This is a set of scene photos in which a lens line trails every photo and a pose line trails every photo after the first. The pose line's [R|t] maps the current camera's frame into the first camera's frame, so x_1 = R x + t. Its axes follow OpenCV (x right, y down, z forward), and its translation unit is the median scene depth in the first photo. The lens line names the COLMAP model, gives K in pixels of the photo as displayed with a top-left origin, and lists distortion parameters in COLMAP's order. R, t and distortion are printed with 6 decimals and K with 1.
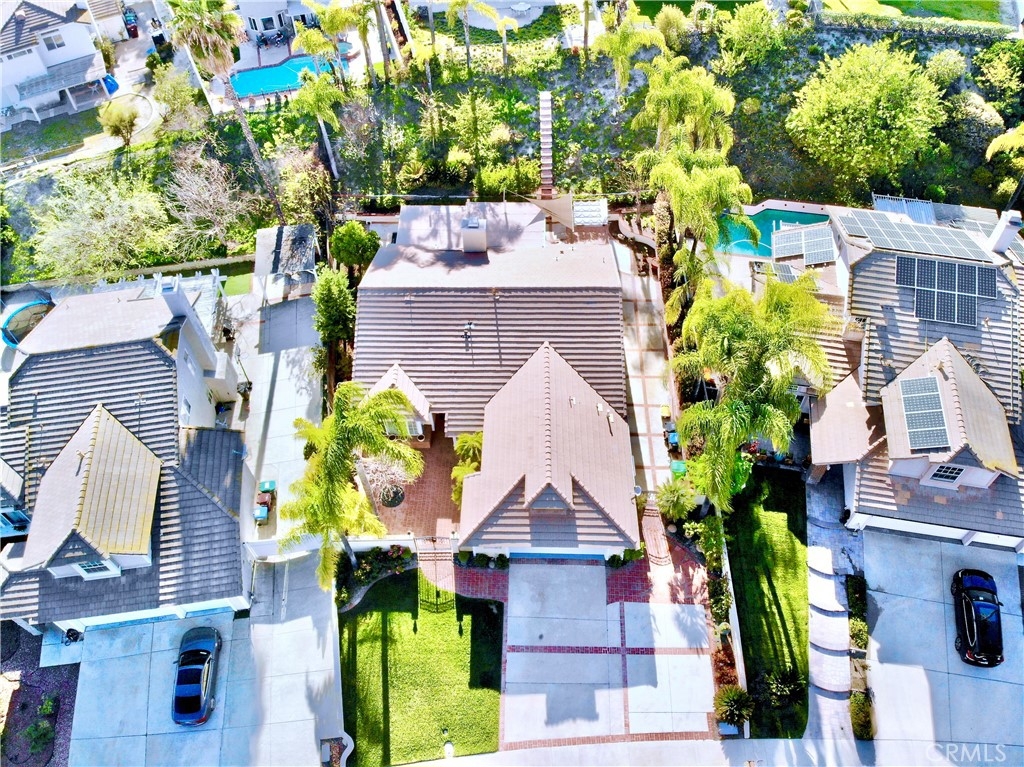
lens RADIAL K [[745.9, 0, 510.1], [0, 745.9, 368.5], [0, 0, 1]] dist [0.089958, -0.205324]
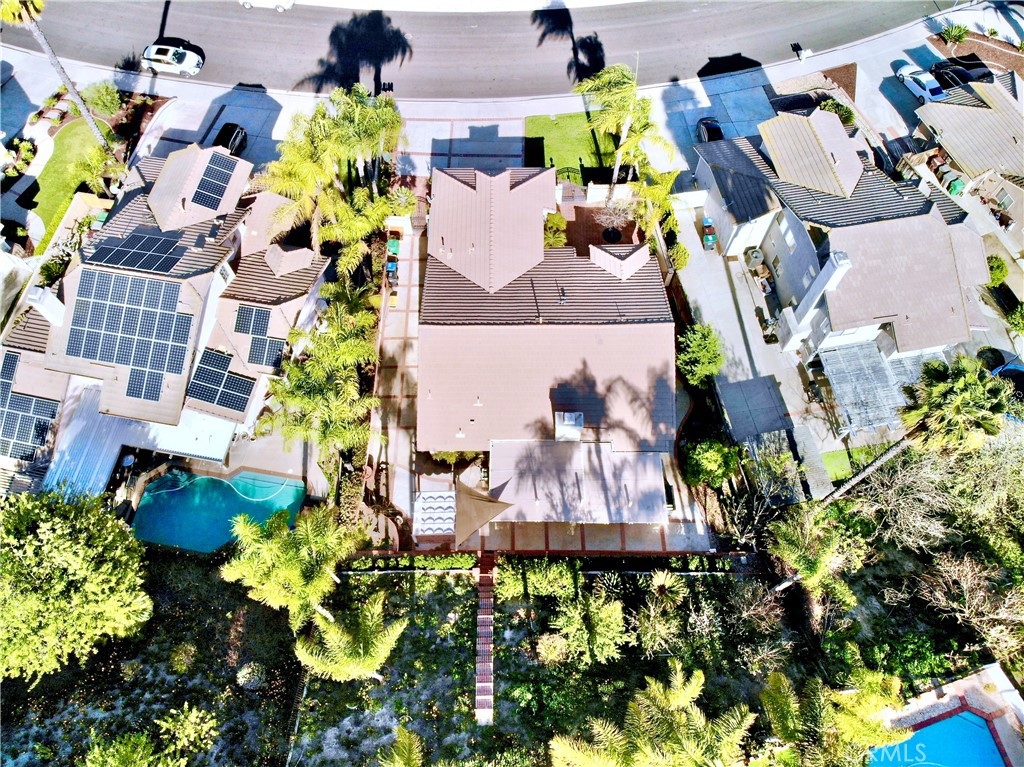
lens RADIAL K [[745.9, 0, 510.1], [0, 745.9, 368.5], [0, 0, 1]] dist [0.089958, -0.205324]
pose [[-0.999225, 0.033955, 0.019932, 0.004000], [0.003958, -0.417044, 0.908878, -1.201969], [0.039173, 0.908252, 0.416587, 0.699723]]
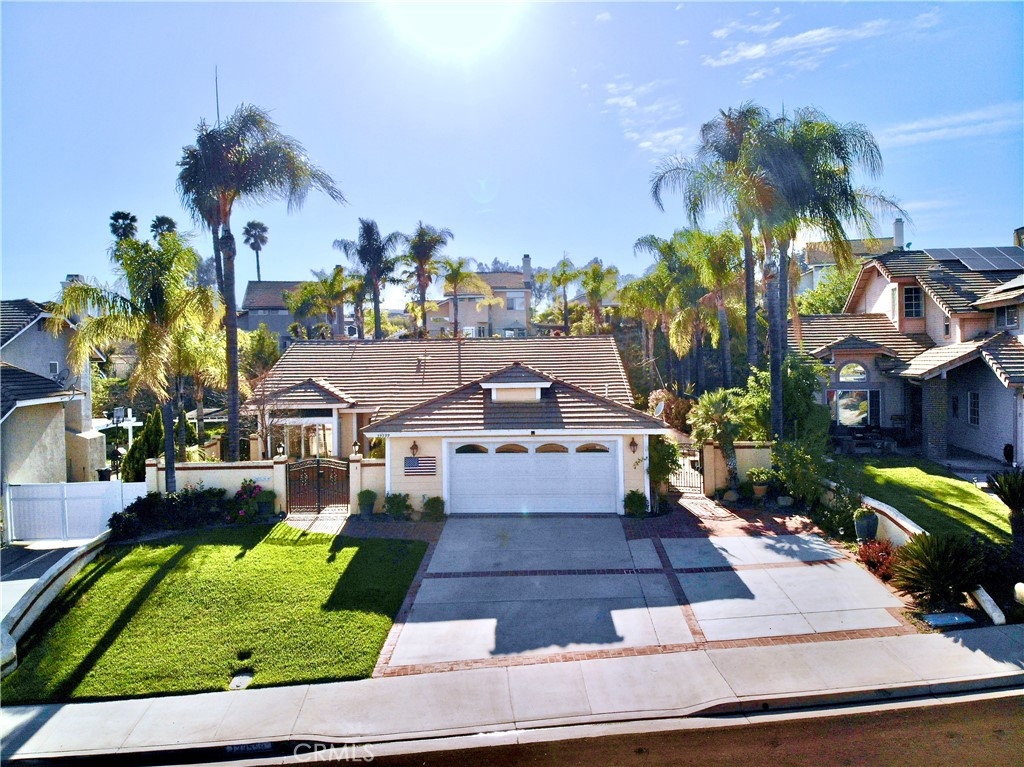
lens RADIAL K [[745.9, 0, 510.1], [0, 745.9, 368.5], [0, 0, 1]] dist [0.089958, -0.205324]
pose [[0.999883, 0.005271, -0.014332, 0.052878], [-0.014419, 0.634978, -0.772396, 0.617538], [0.005029, 0.772512, 0.634980, 0.561225]]
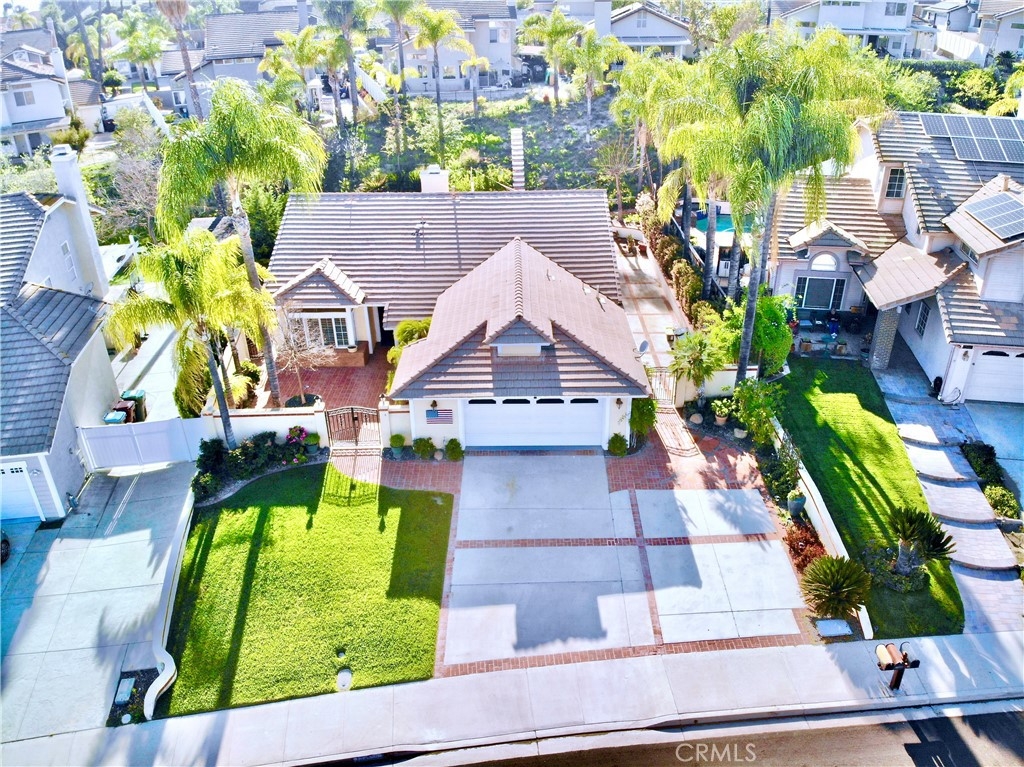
lens RADIAL K [[745.9, 0, 510.1], [0, 745.9, 368.5], [0, 0, 1]] dist [0.089958, -0.205324]
pose [[0.999810, -0.002846, 0.019292, 0.027871], [0.010430, 0.913943, -0.405708, 0.462665], [-0.016477, 0.405832, 0.913799, 0.347194]]
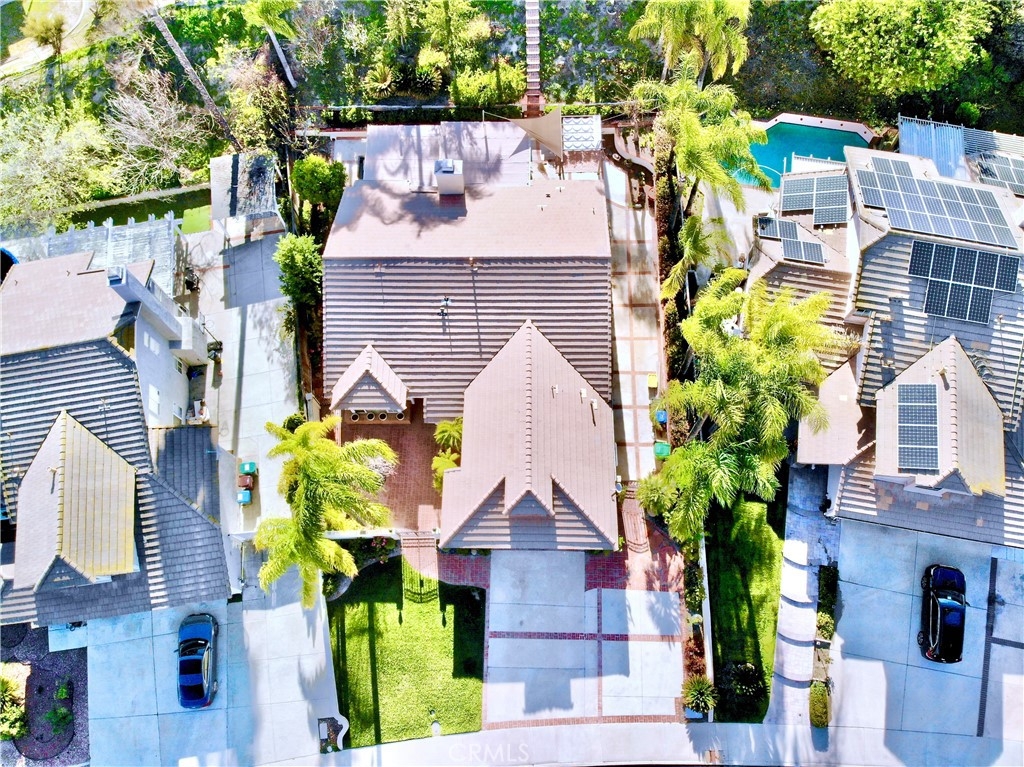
lens RADIAL K [[745.9, 0, 510.1], [0, 745.9, 368.5], [0, 0, 1]] dist [0.089958, -0.205324]
pose [[0.999938, -0.010543, -0.003637, 0.031064], [0.011143, 0.958330, 0.285445, -0.268072], [0.000476, -0.285468, 0.958388, 0.091682]]
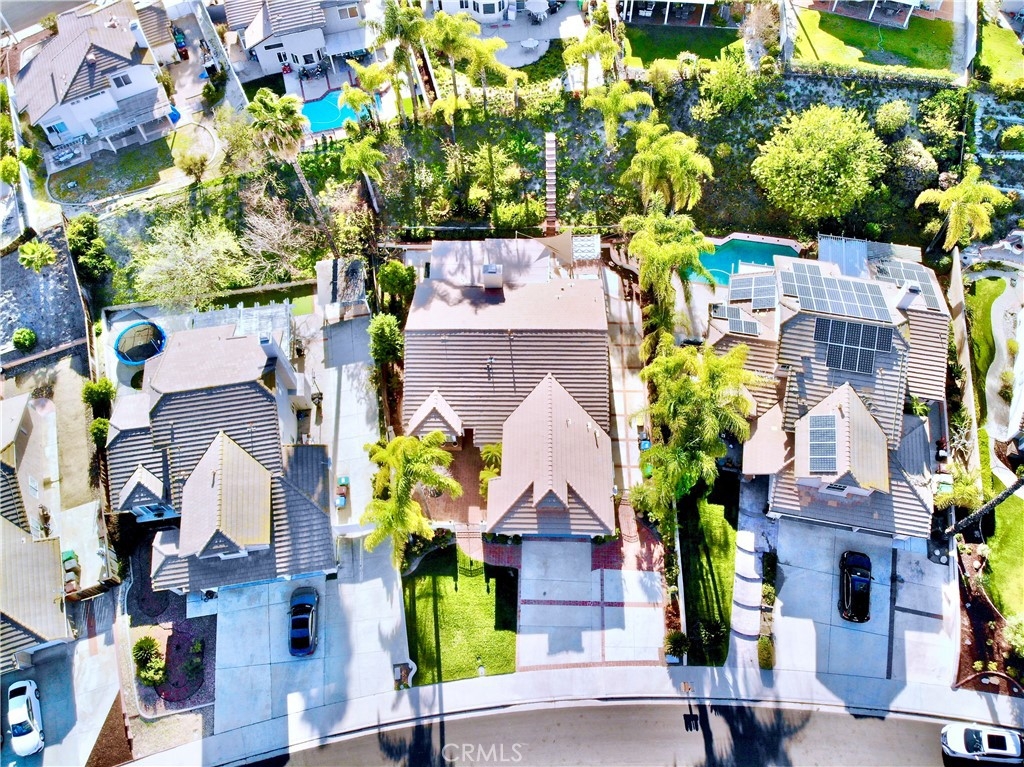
lens RADIAL K [[737.6, 0, 511.1], [0, 737.6, 370.9], [0, 0, 1]] dist [0.155548, -0.362302]
pose [[0.999972, -0.001936, -0.007264, -0.010701], [0.002990, 0.988968, 0.148097, -0.255214], [0.006897, -0.148115, 0.988946, -0.316178]]
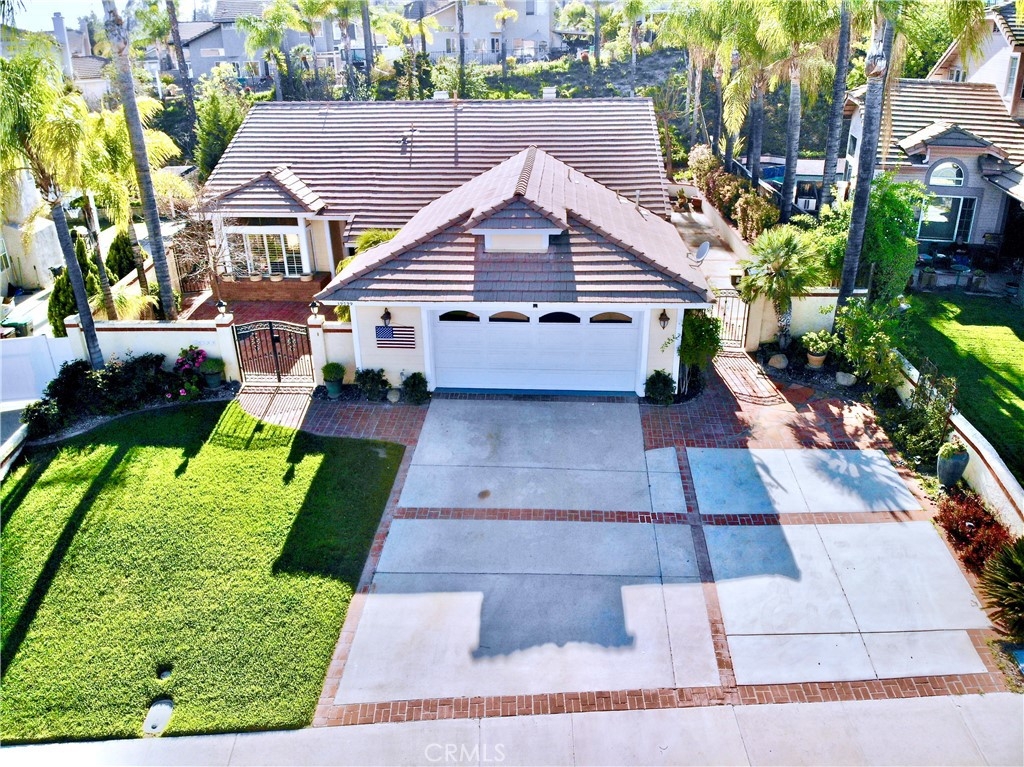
lens RADIAL K [[742.0, 0, 512.0], [0, 742.0, 383.5], [0, 0, 1]] dist [0.047643, -0.140306]
pose [[0.998970, 0.026964, -0.036501, 0.065113], [-0.040442, 0.893858, -0.446522, 0.453636], [0.020586, 0.447538, 0.894028, 0.588036]]
